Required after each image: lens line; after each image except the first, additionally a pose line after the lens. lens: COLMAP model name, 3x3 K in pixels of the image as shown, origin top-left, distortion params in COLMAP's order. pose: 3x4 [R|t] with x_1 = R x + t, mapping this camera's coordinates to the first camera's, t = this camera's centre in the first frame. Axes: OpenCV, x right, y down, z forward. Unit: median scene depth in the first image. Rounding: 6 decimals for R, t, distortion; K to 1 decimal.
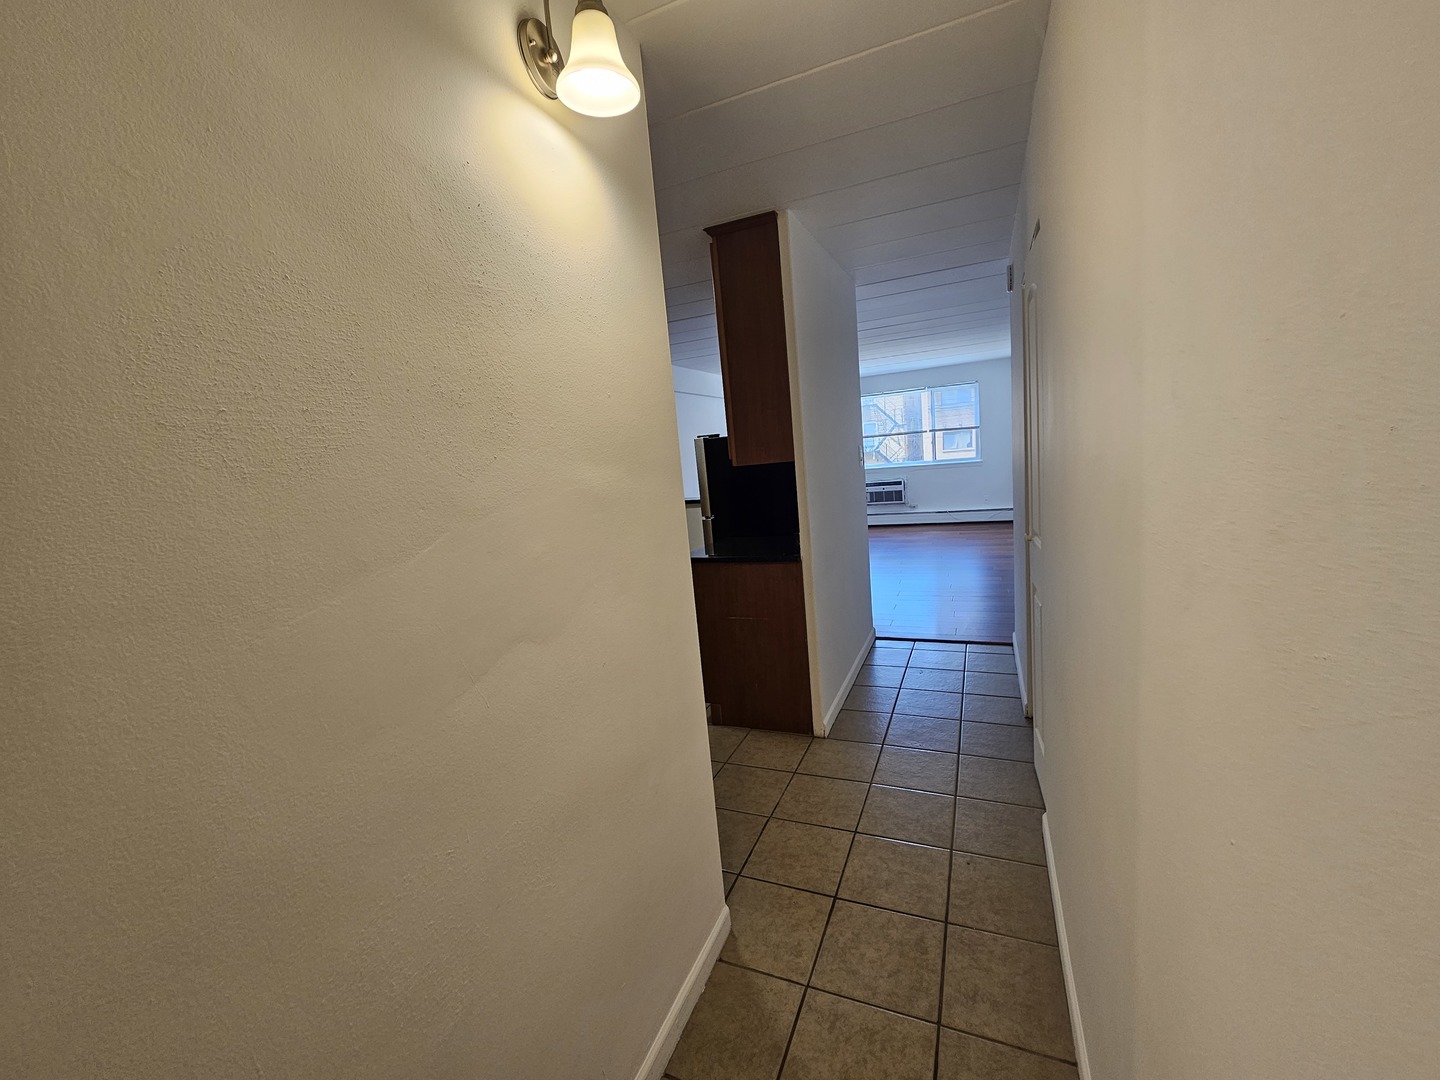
lens RADIAL K [[593.2, 0, 721.4], [0, 593.2, 539.4], [0, 0, 1]] dist [-0.002466, -0.000011]
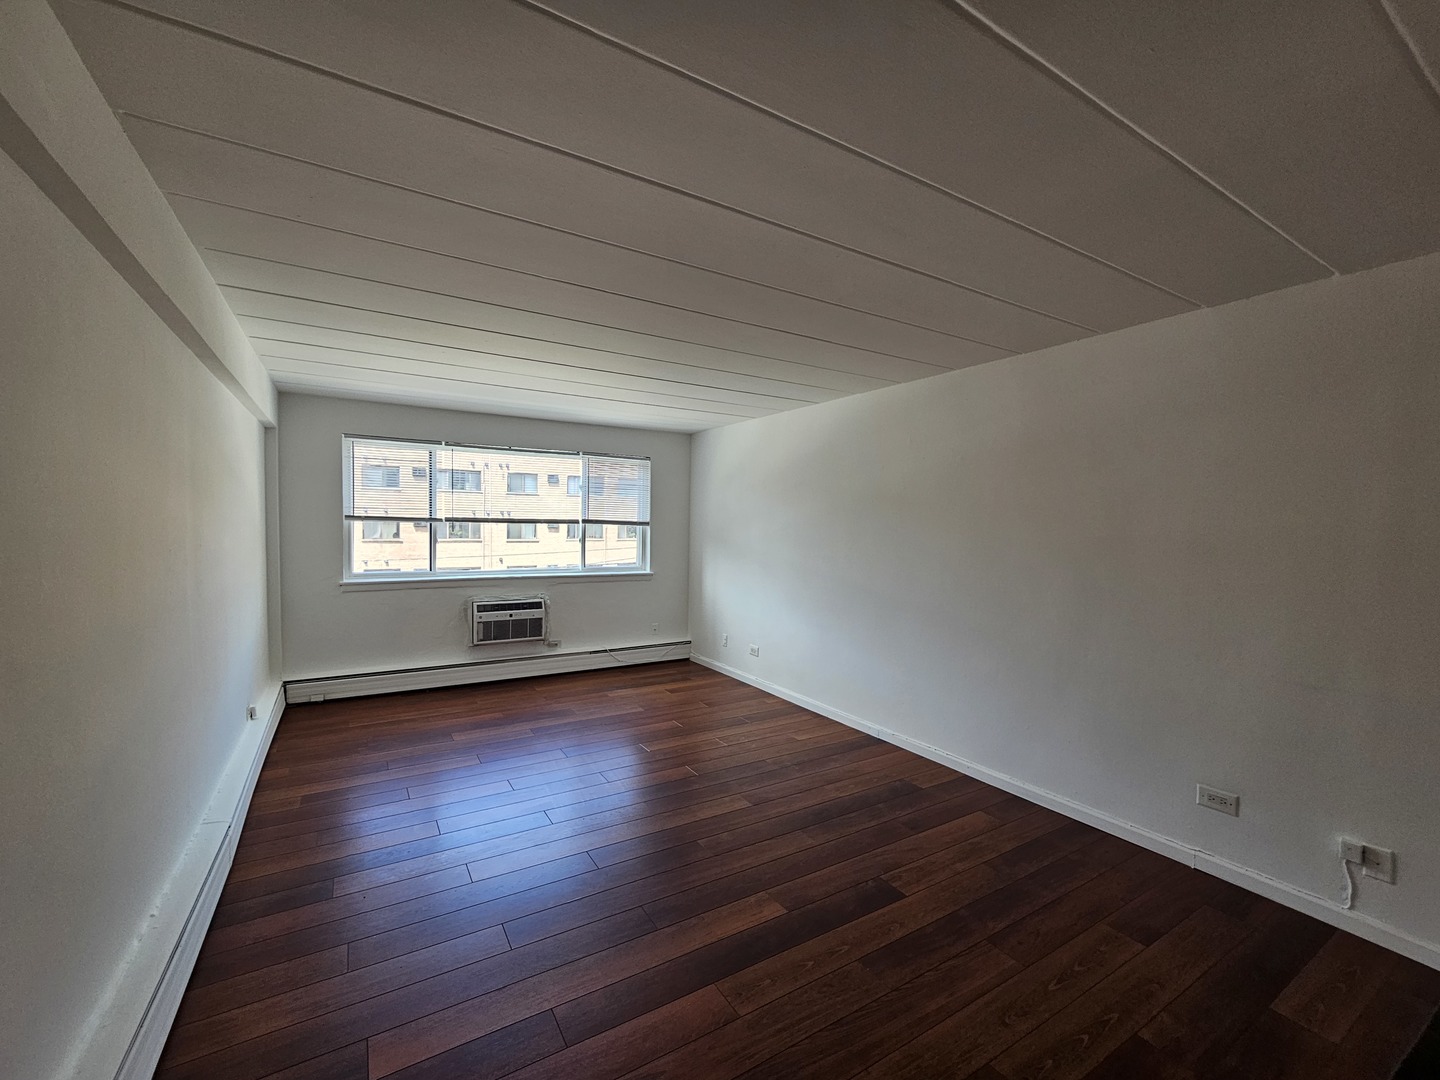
lens RADIAL K [[593.2, 0, 717.4], [0, 593.2, 541.1], [0, 0, 1]] dist [-0.002466, -0.000011]
pose [[0.573926, 0.075539, 0.815415, -0.072365], [0.049136, 0.990766, -0.126367, -0.074918], [-0.817431, 0.112592, 0.564915, 0.522775]]
